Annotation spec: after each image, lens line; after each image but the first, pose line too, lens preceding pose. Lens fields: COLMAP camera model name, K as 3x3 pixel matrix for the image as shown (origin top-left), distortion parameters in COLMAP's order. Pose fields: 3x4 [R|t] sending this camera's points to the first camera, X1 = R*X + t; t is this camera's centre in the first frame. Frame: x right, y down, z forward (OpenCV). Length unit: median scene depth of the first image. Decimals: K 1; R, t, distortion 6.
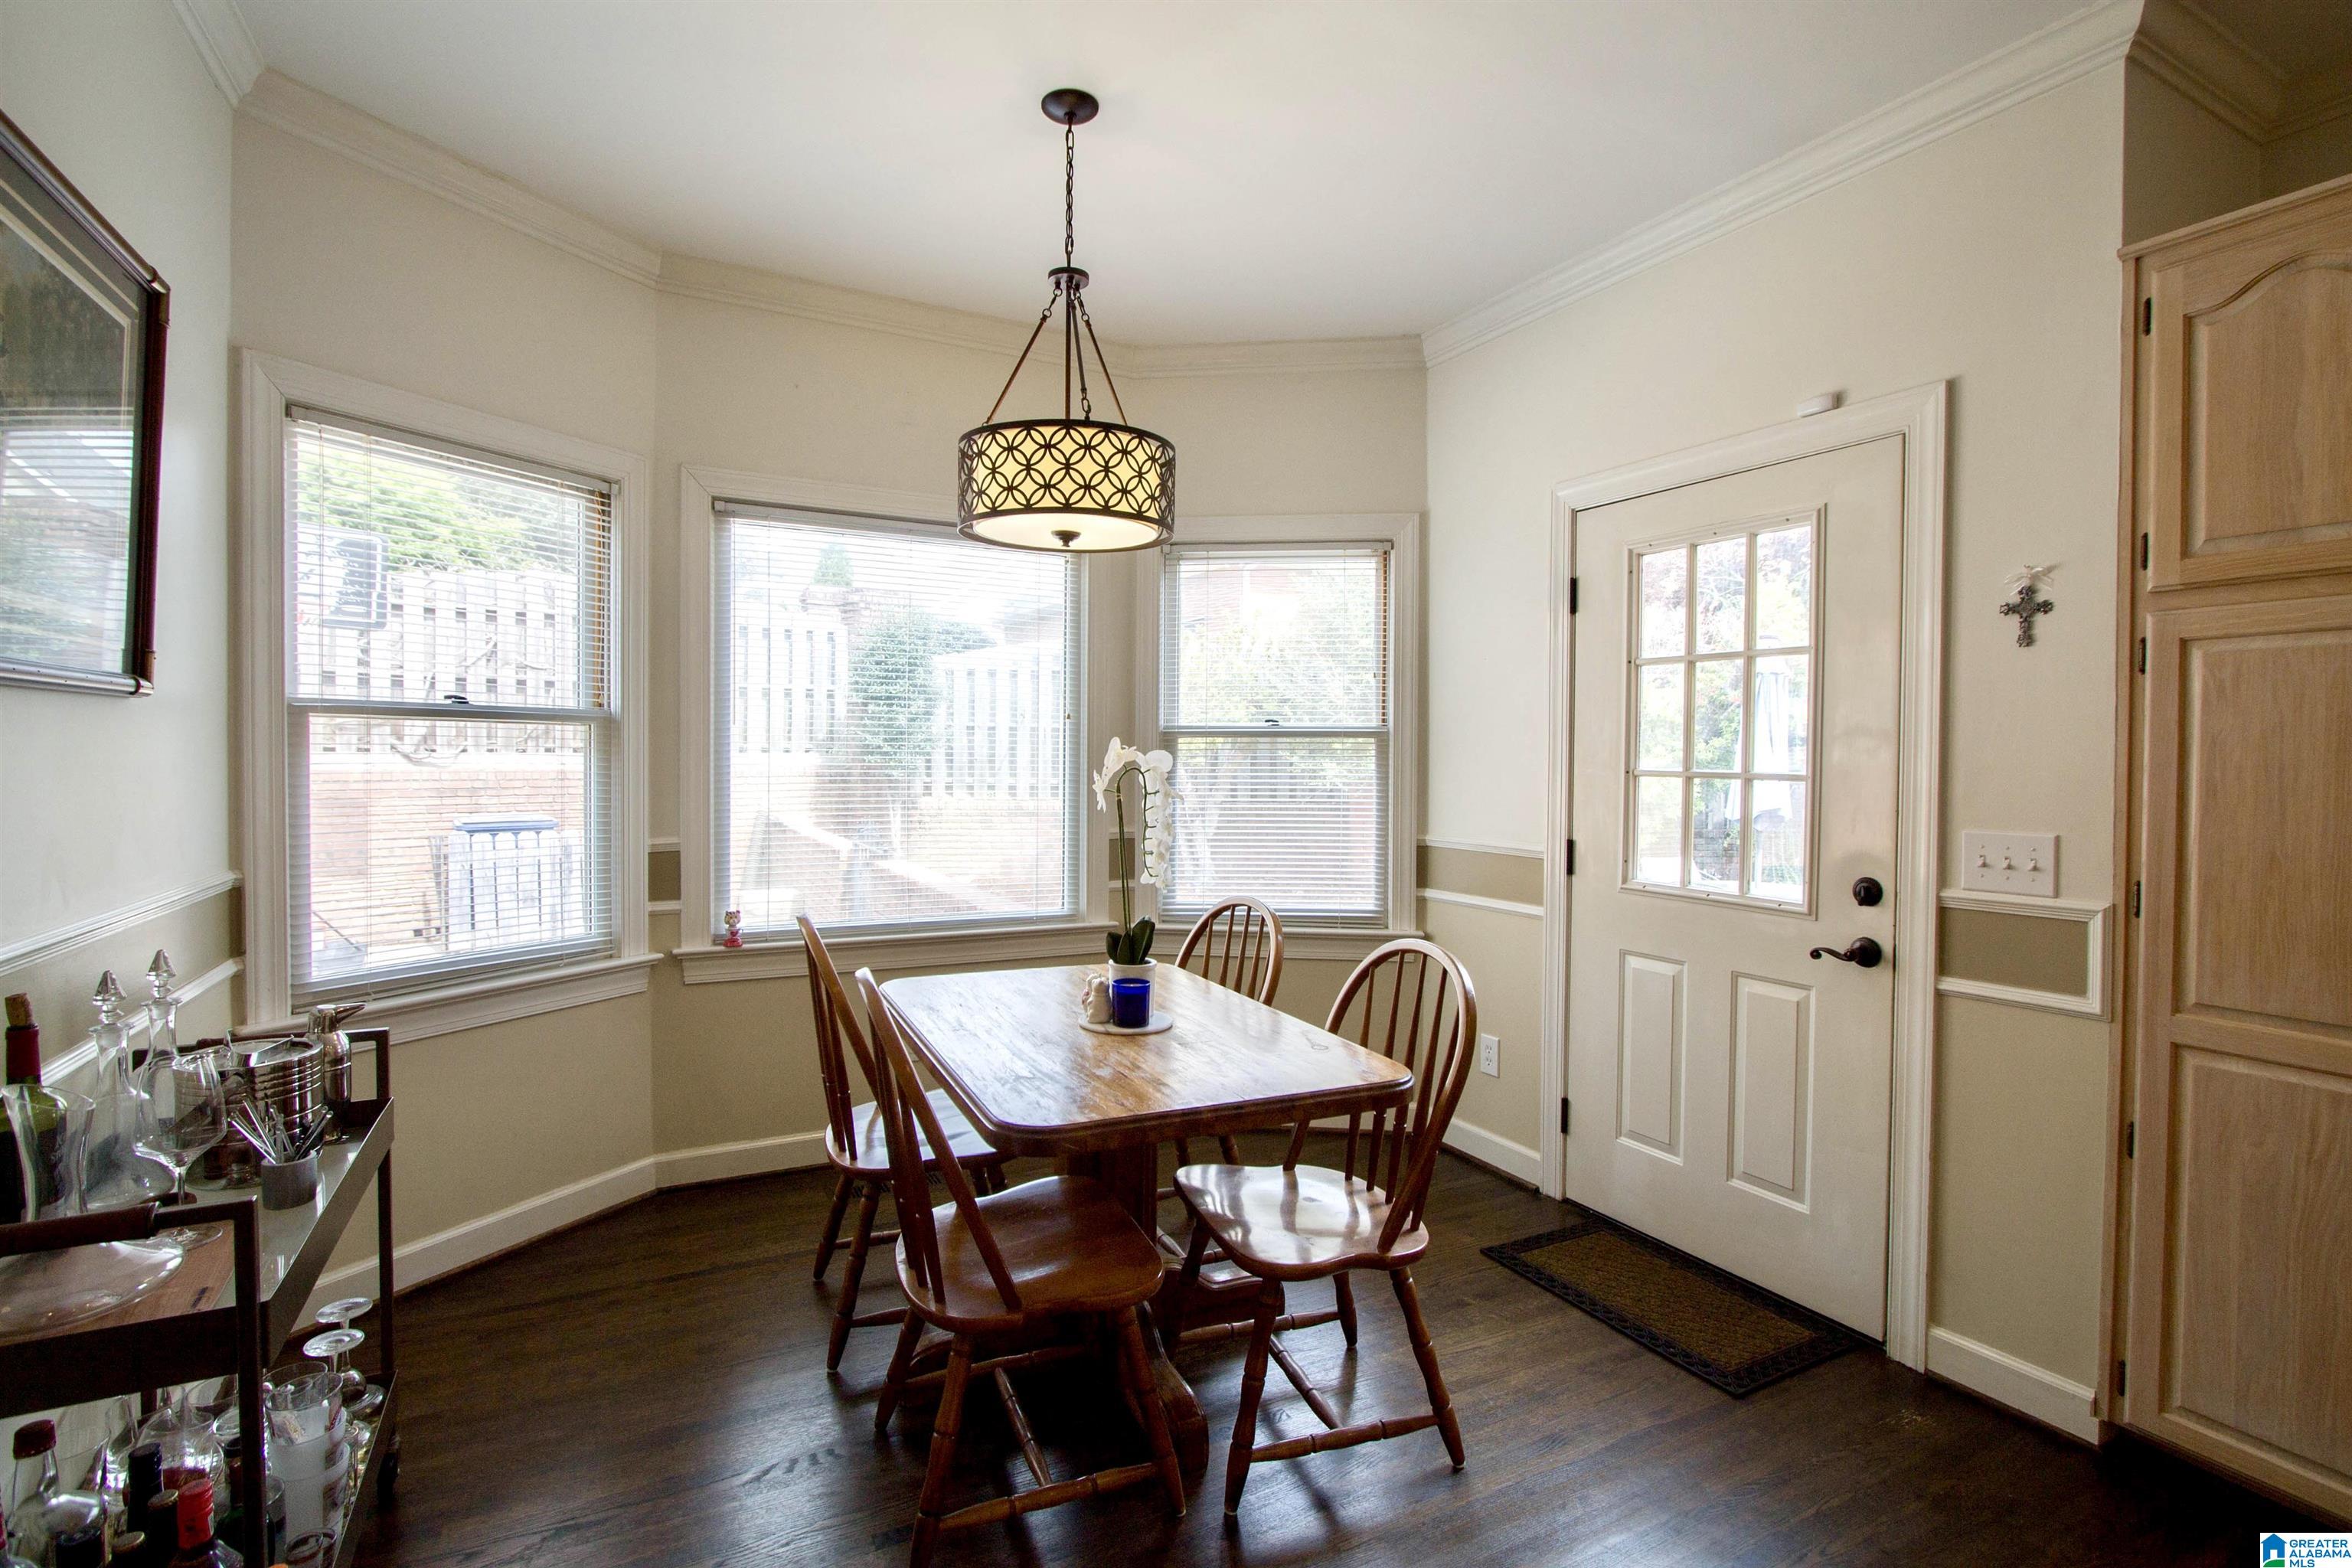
lens RADIAL K [[1098.4, 0, 1169.9], [0, 1098.4, 775.1], [0, 0, 1]] dist [-0.029906, 0.001258]
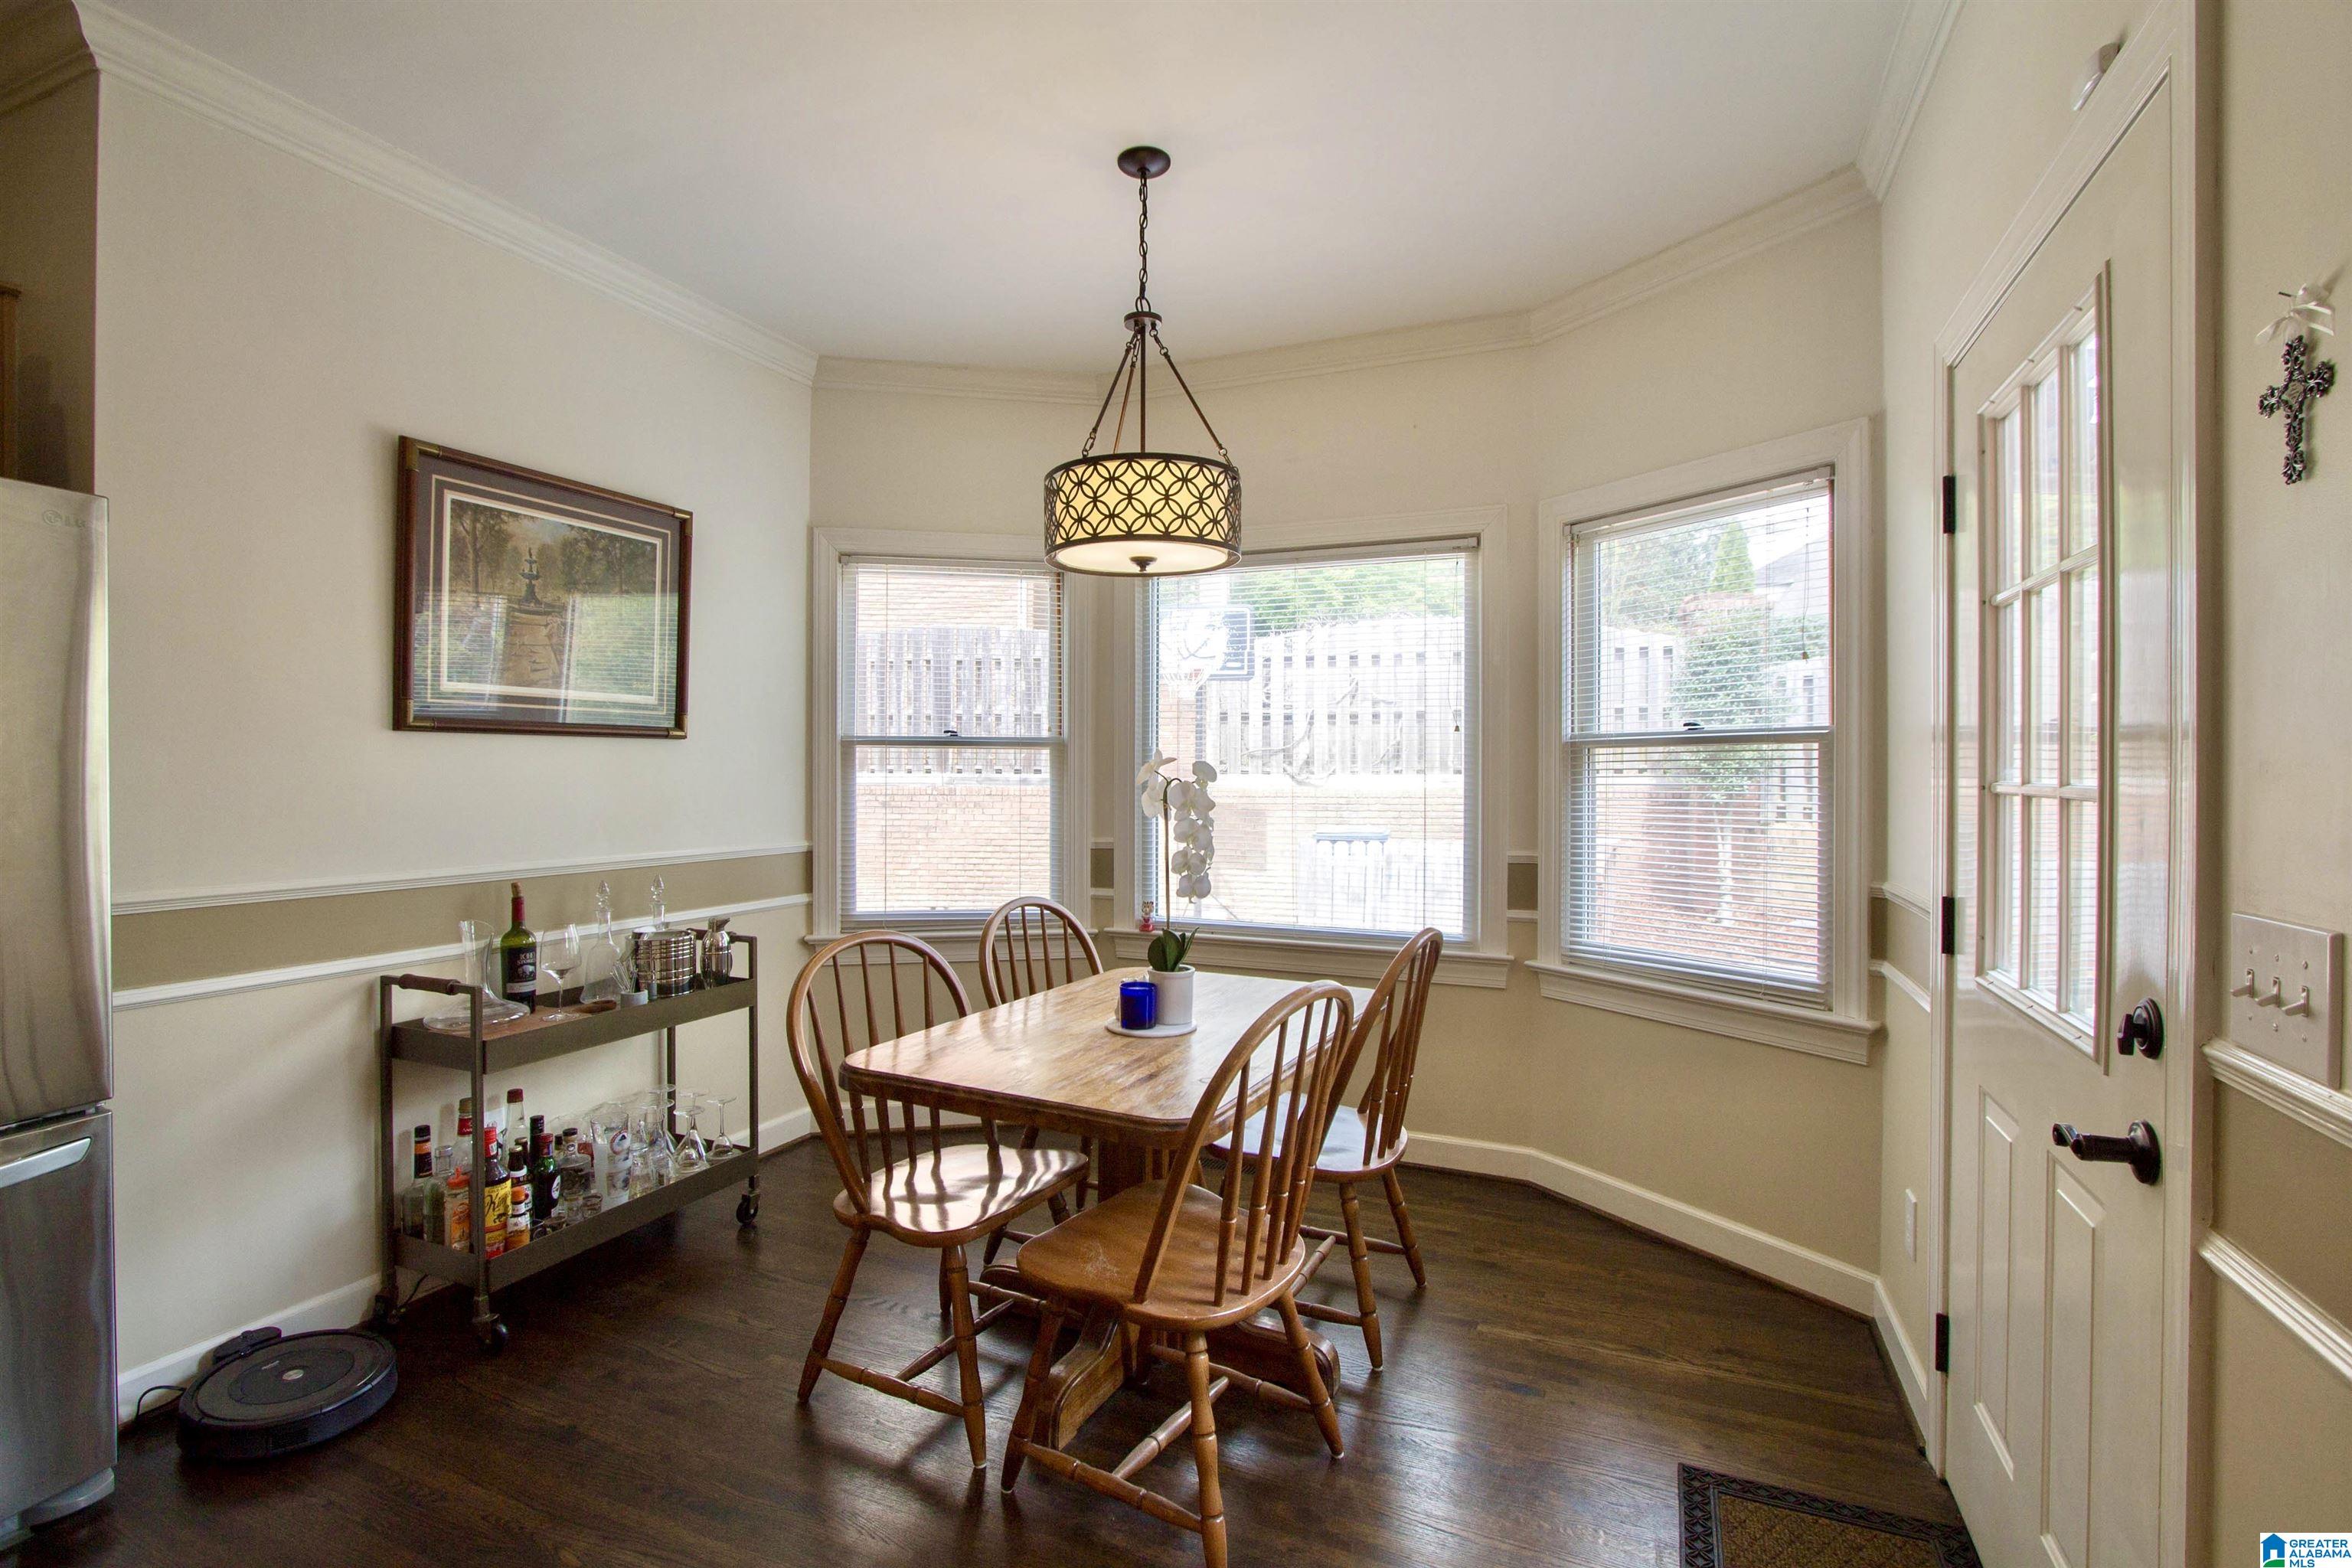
lens RADIAL K [[1102.1, 0, 1164.5], [0, 1102.1, 775.8], [0, 0, 1]] dist [-0.001152, 0.000398]
pose [[0.625197, -0.004688, -0.780453, 0.592282], [-0.012406, 0.999796, -0.015944, 0.006275], [0.780368, 0.019651, 0.625012, 0.266965]]
